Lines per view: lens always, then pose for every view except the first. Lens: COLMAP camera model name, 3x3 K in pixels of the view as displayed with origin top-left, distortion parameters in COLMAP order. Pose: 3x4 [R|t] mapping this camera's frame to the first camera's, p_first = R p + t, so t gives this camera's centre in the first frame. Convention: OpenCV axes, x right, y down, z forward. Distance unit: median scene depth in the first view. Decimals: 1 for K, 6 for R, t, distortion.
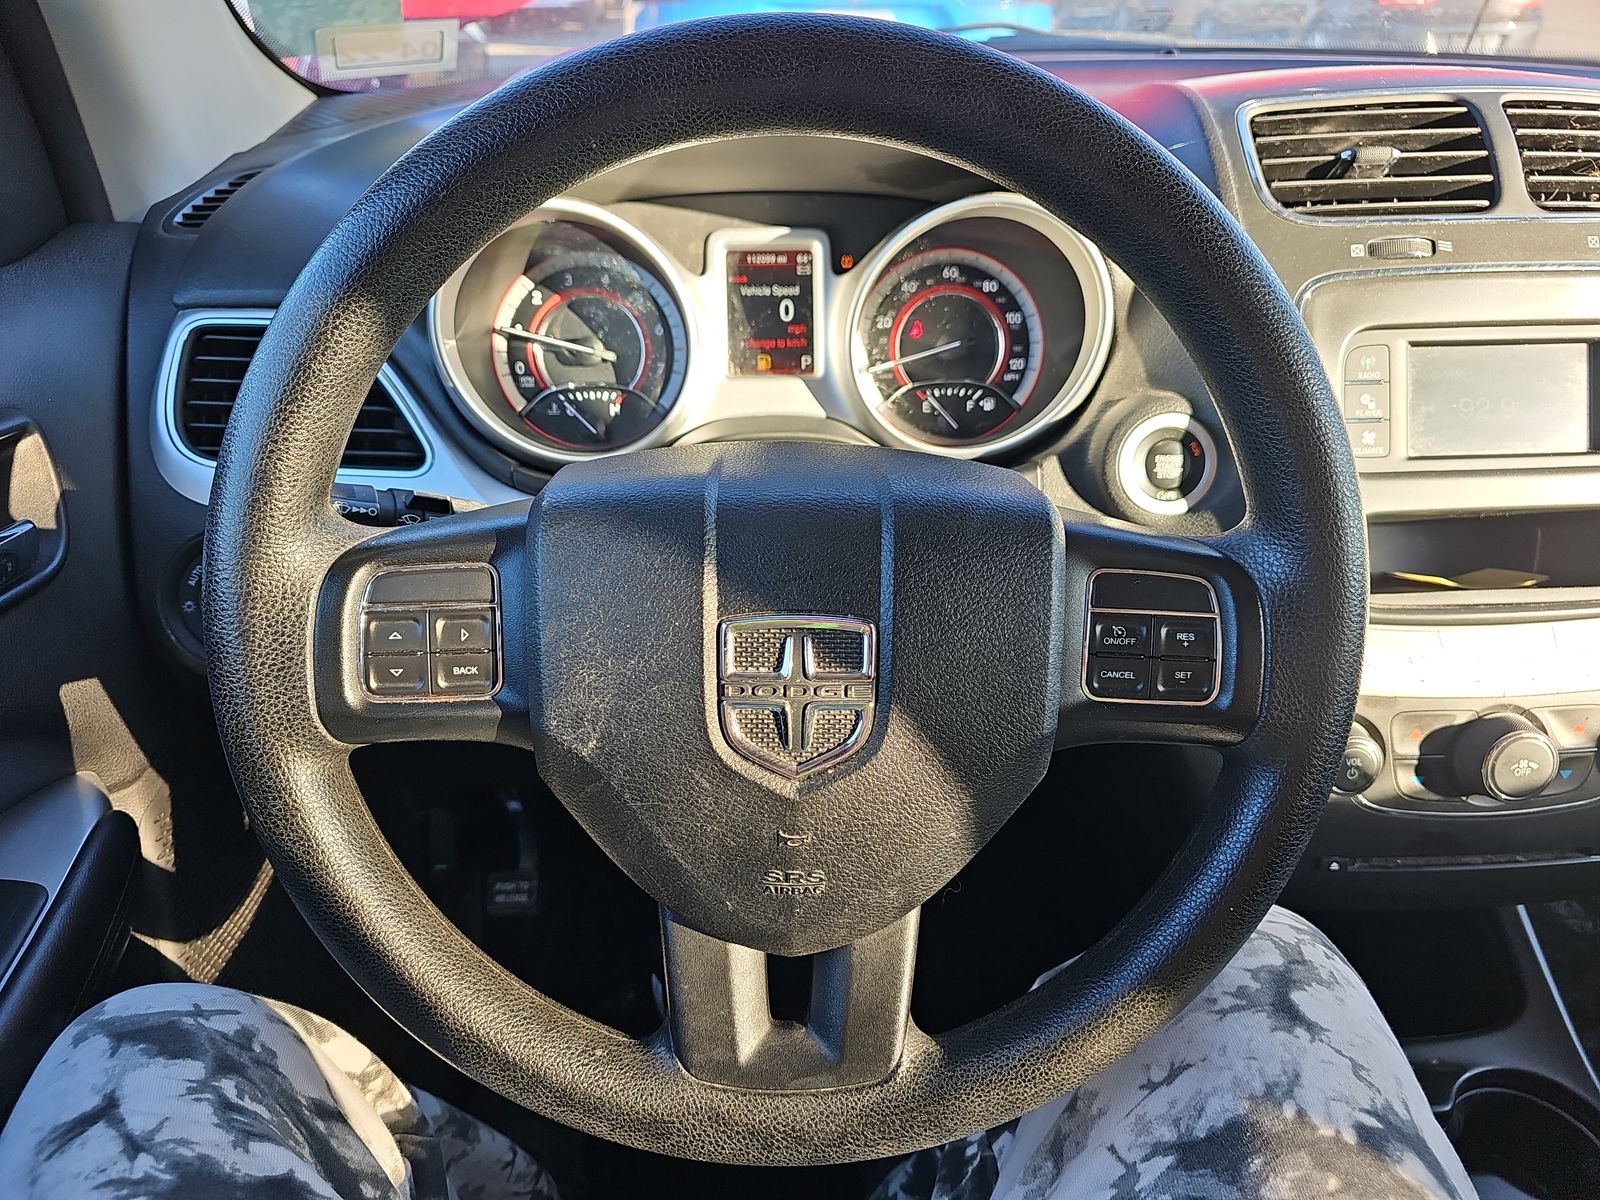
lens RADIAL K [[1058.5, 0, 800.0], [0, 1058.5, 600.0], [0, 0, 1]] dist [0.065913, -0.032733]
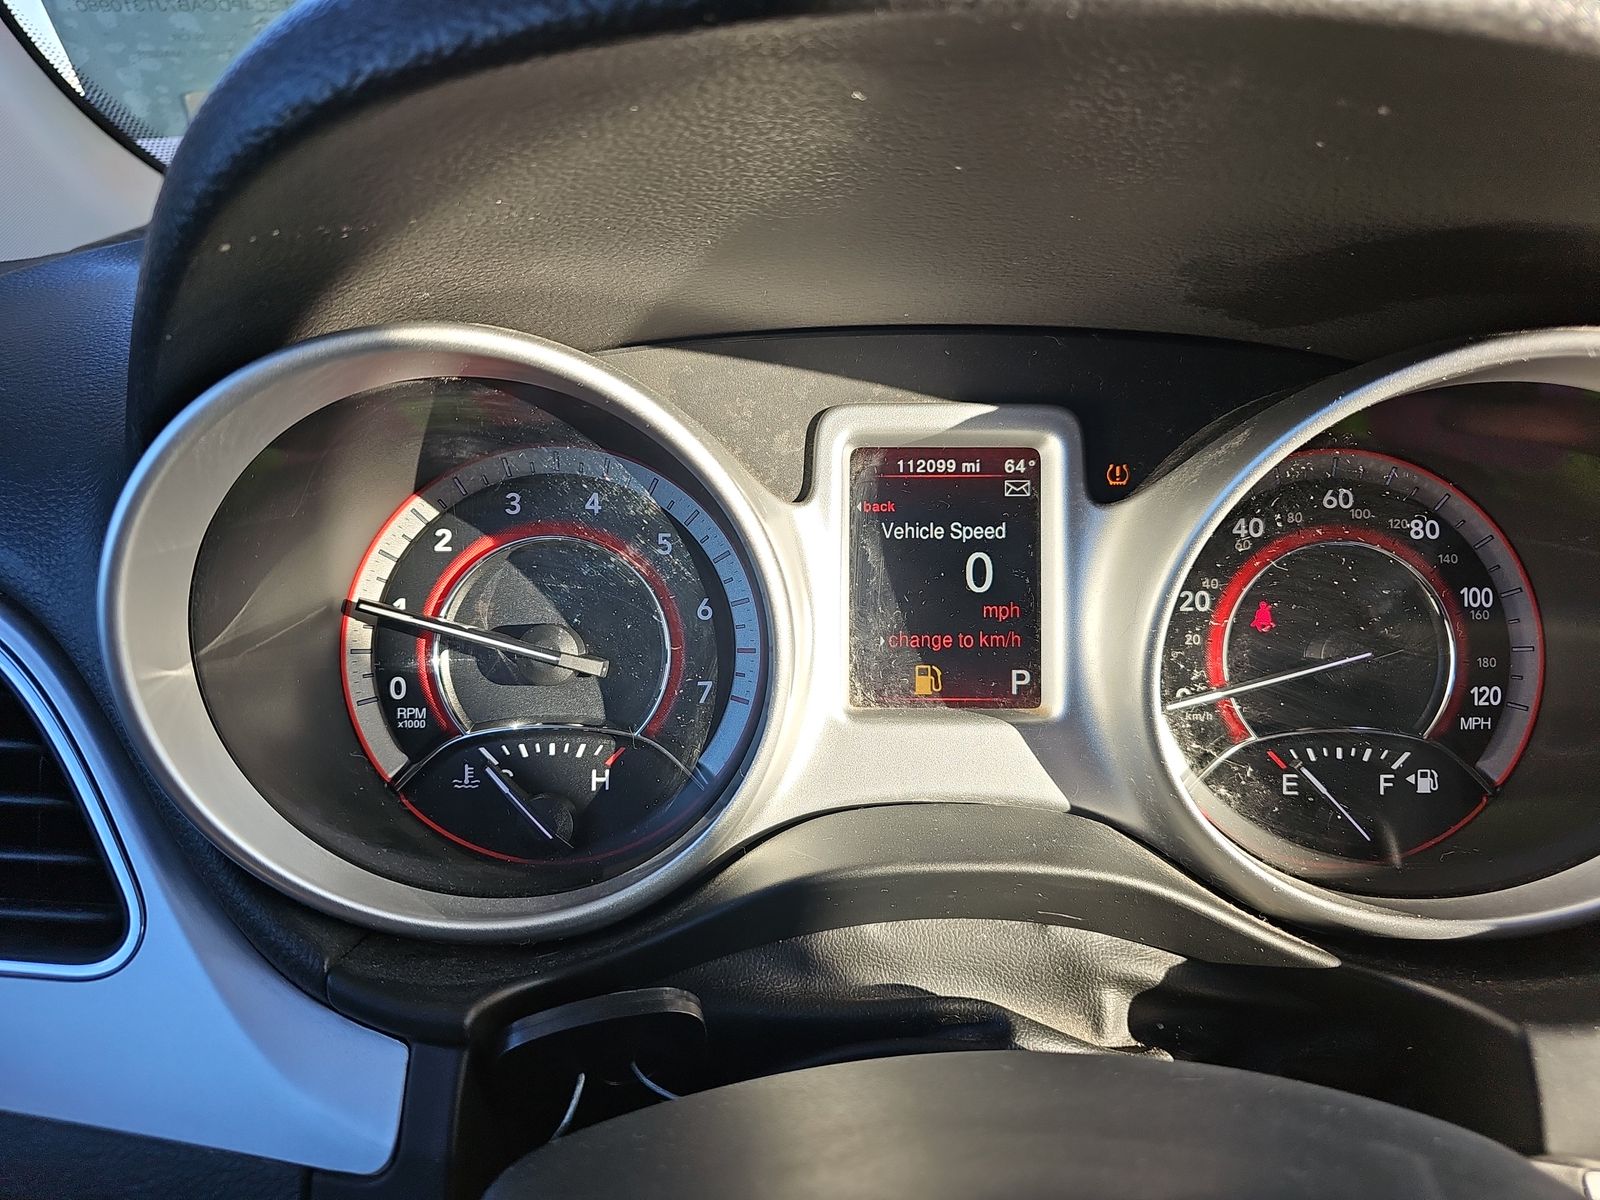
lens RADIAL K [[1073.1, 0, 810.9], [0, 1073.1, 601.3], [0, 0, 1]] dist [0.055327, -0.025585]
pose [[0.999327, 0.020298, -0.030539, -0.071797], [-0.024540, 0.989030, -0.145663, -0.190308], [0.027248, 0.146315, 0.988863, 0.537991]]
